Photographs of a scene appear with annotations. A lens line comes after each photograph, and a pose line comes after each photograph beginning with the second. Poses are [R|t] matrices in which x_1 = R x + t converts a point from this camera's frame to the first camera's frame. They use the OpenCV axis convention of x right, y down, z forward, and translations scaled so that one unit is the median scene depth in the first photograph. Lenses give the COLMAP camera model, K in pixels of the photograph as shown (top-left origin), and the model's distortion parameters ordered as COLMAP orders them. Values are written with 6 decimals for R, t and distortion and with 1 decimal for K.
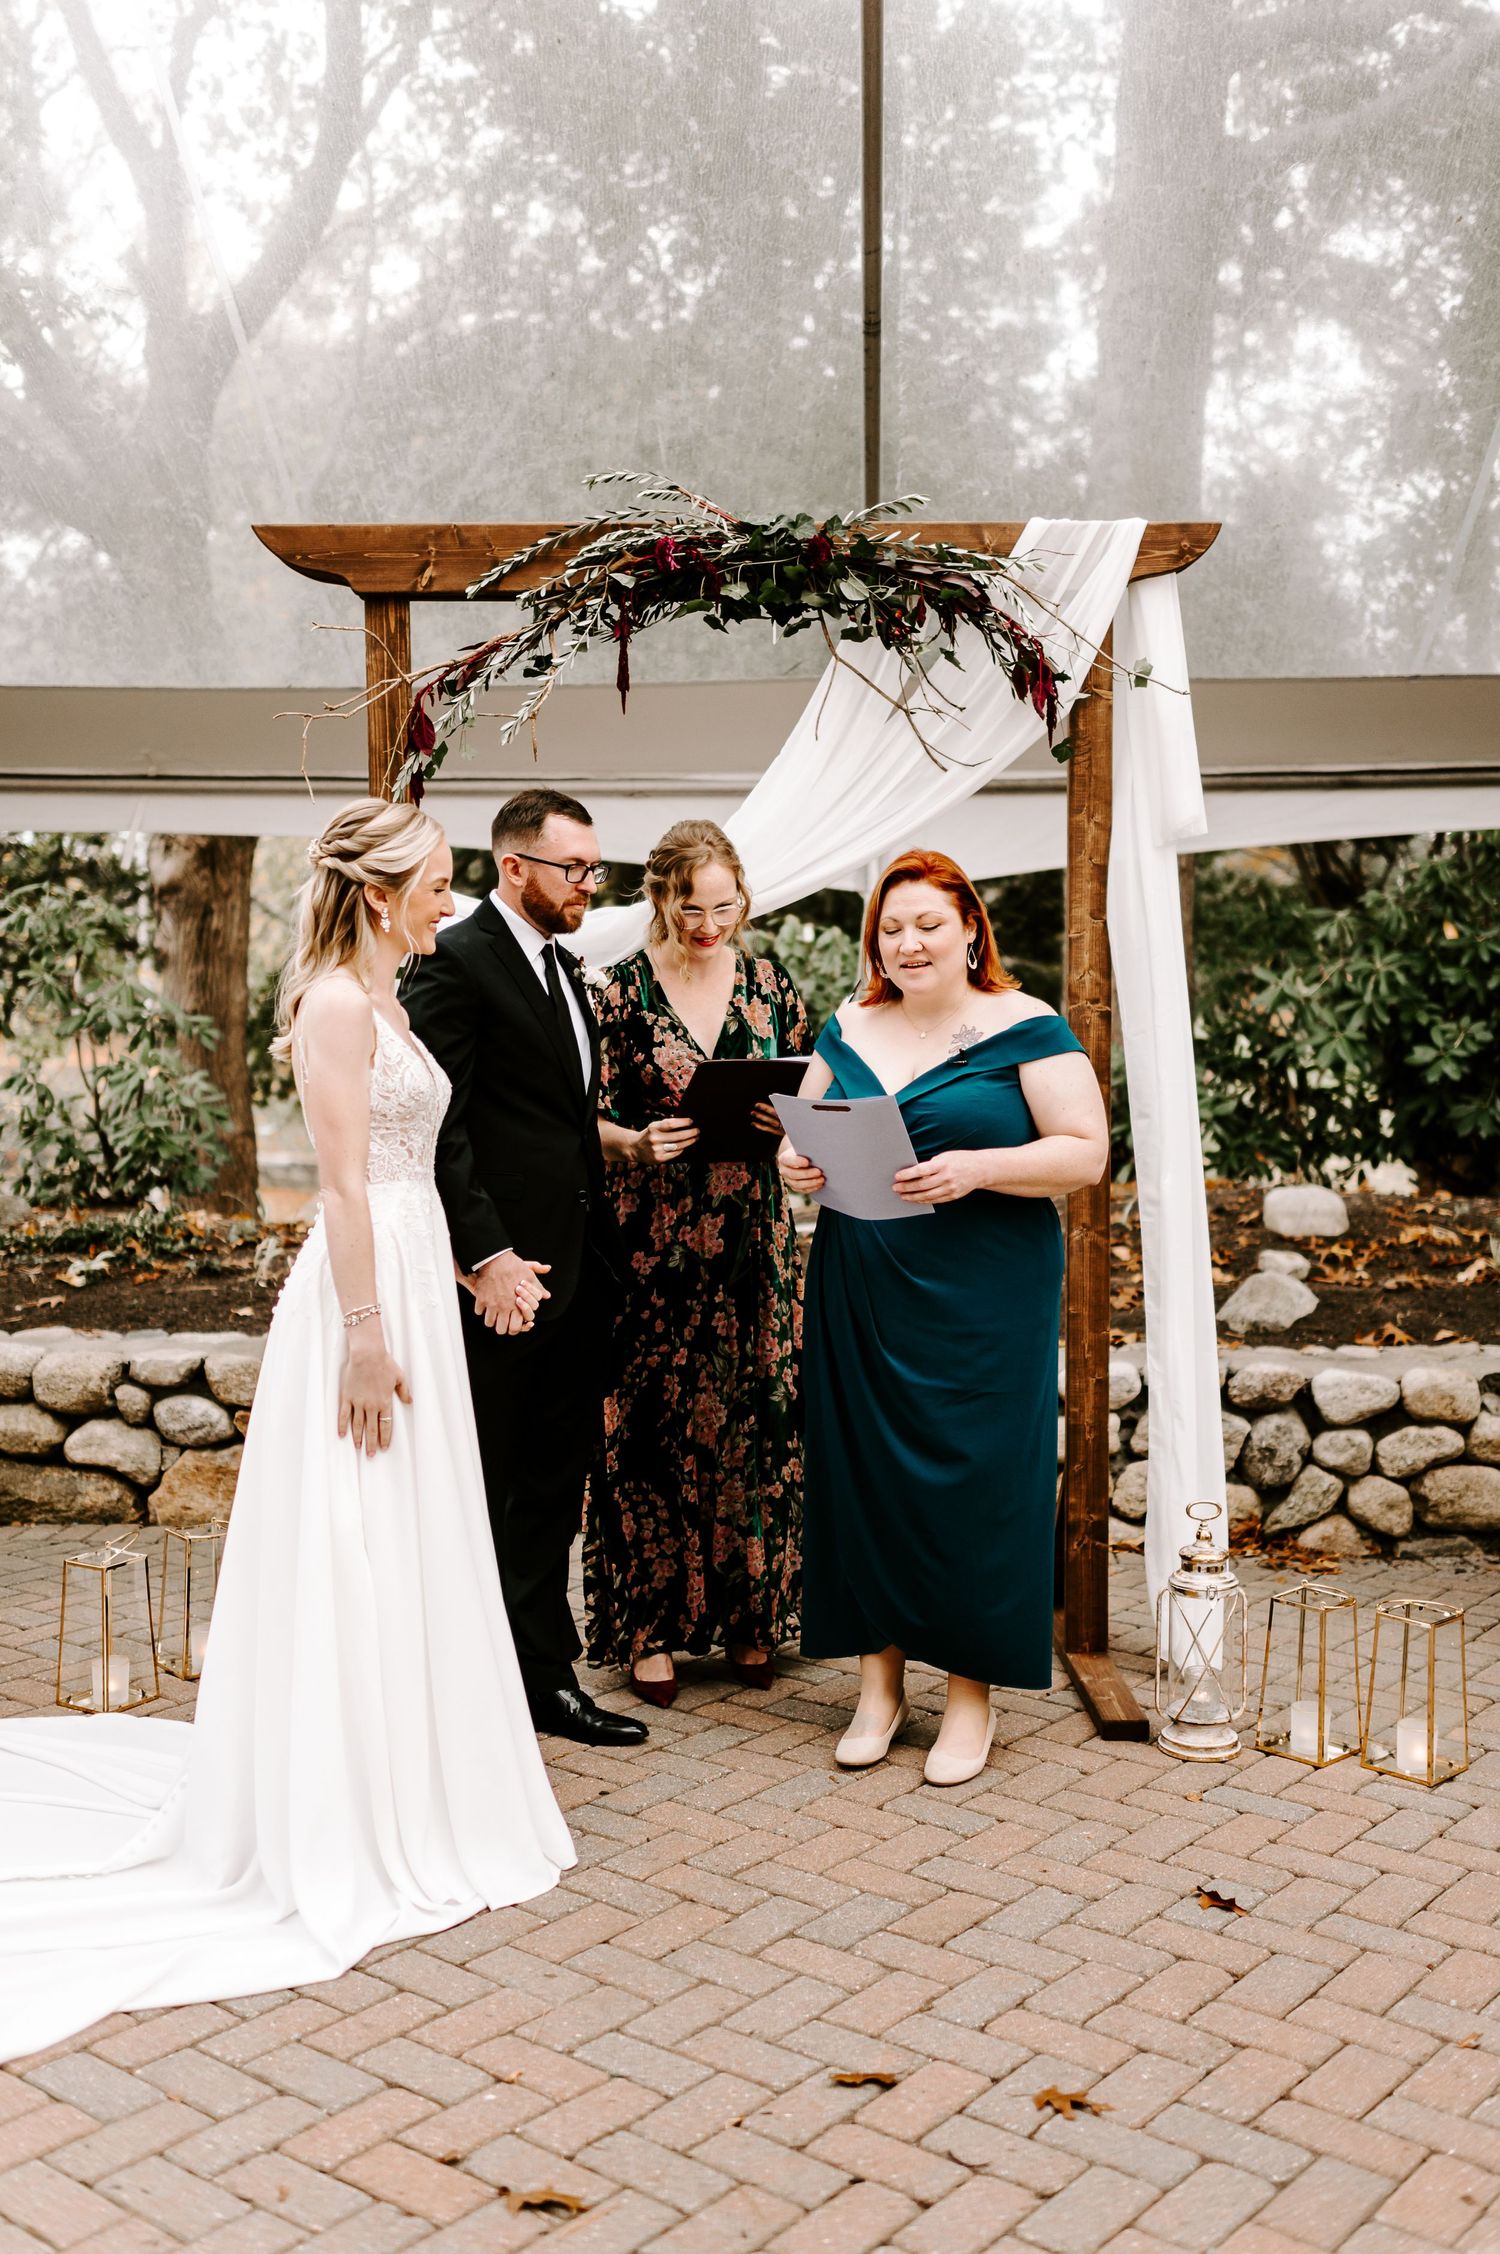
lens RADIAL K [[2207.7, 0, 731.2], [0, 2207.7, 1130.3], [0, 0, 1]] dist [0.002817, 0.000000]
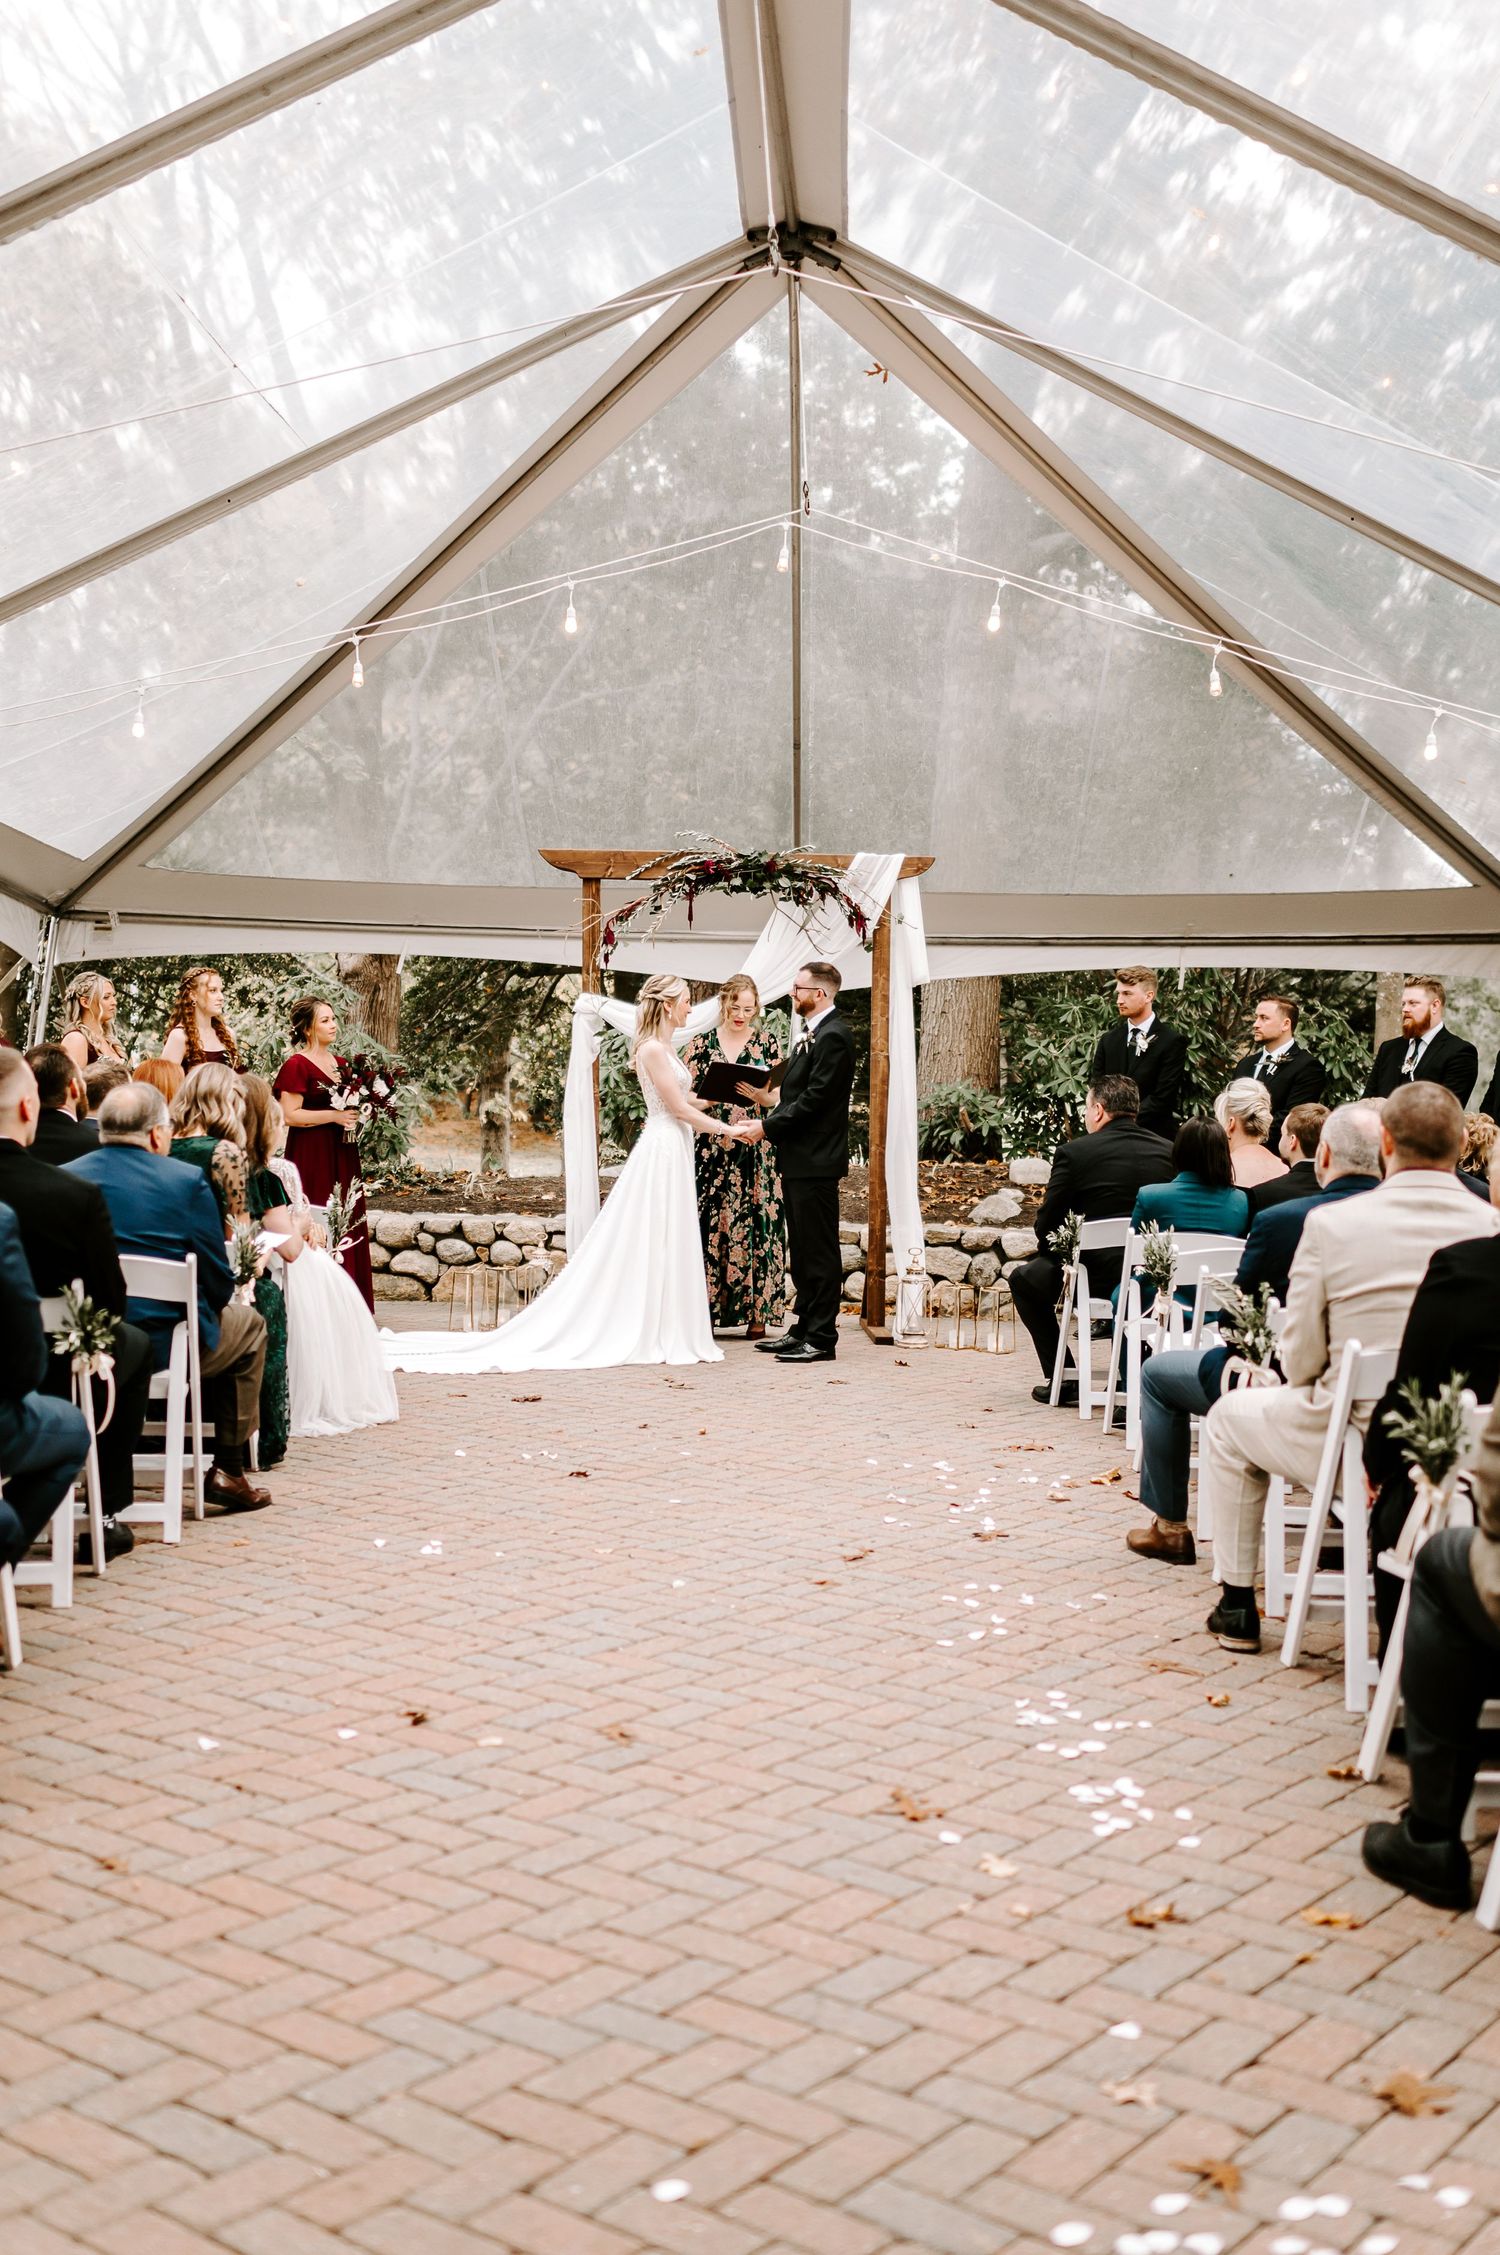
lens RADIAL K [[2208.7, 0, 755.8], [0, 2208.7, 1123.4], [0, 0, 1]] dist [0.002817, 0.000000]
pose [[0.999197, 0.017742, 0.035920, -0.042901], [-0.016639, 0.999388, -0.030774, 0.071633], [-0.036444, 0.030151, 0.998881, -1.034816]]
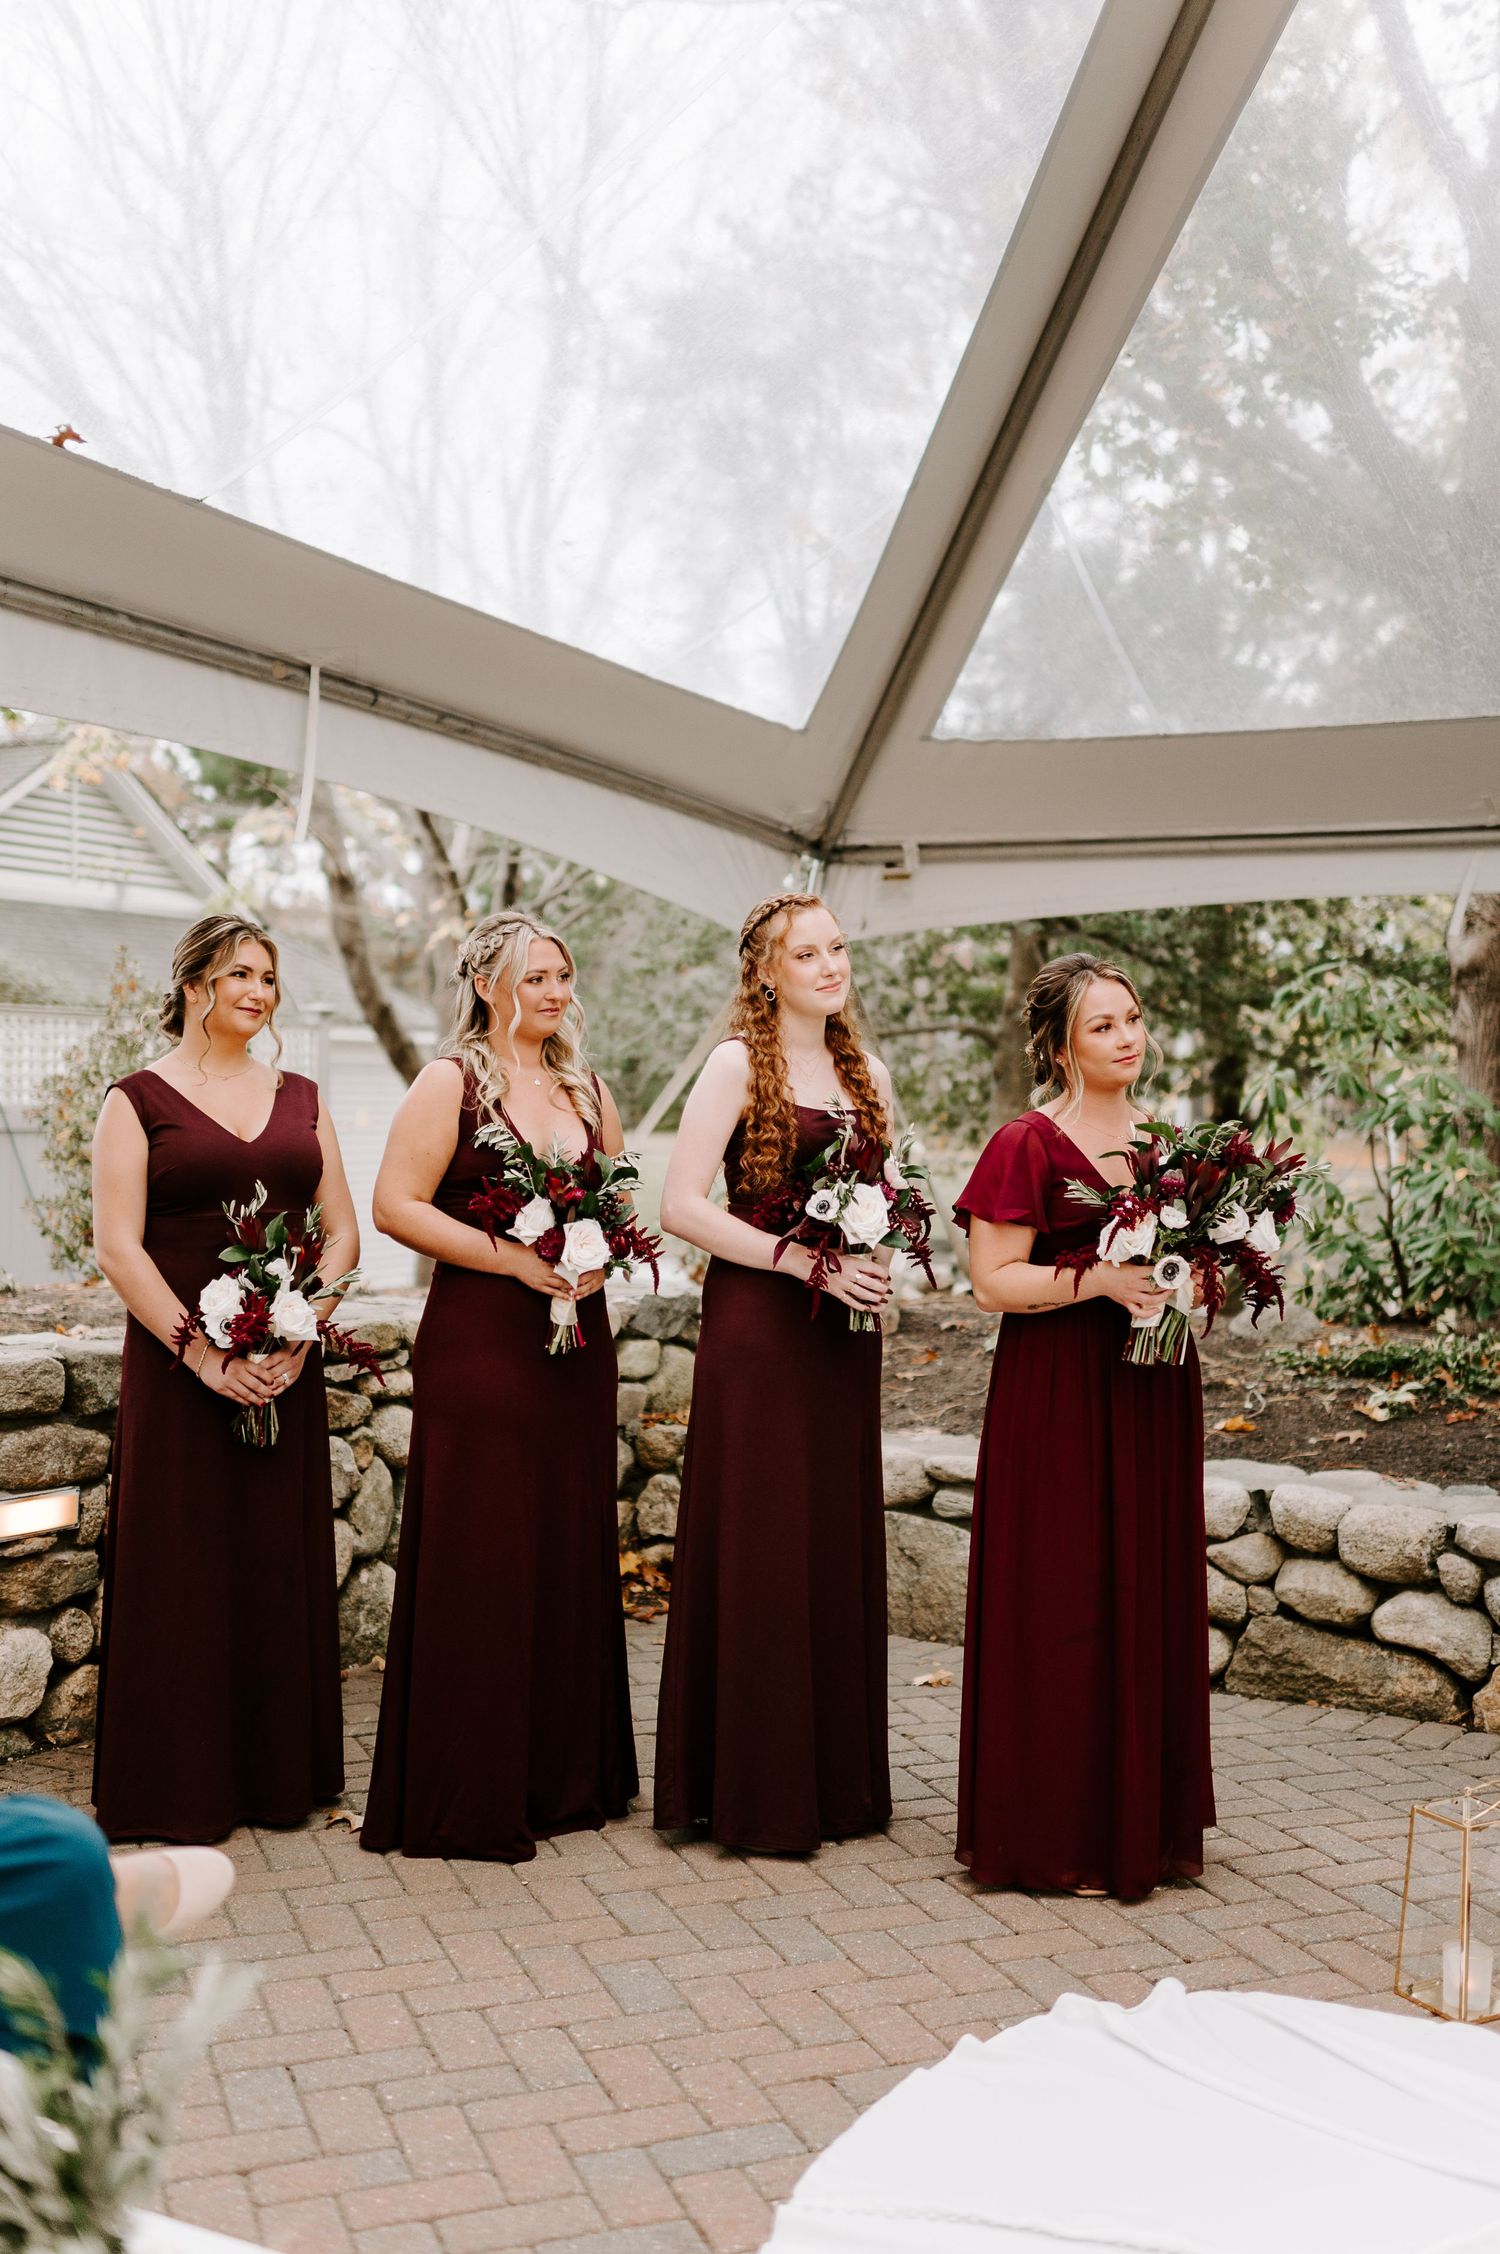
lens RADIAL K [[2207.7, 0, 743.7], [0, 2207.7, 1133.9], [0, 0, 1]] dist [0.002817, 0.000000]
pose [[0.857531, 0.023032, -0.513916, -0.080605], [-0.045789, 0.998449, -0.031657, -0.002697], [0.512390, 0.050679, 0.857256, 0.151804]]
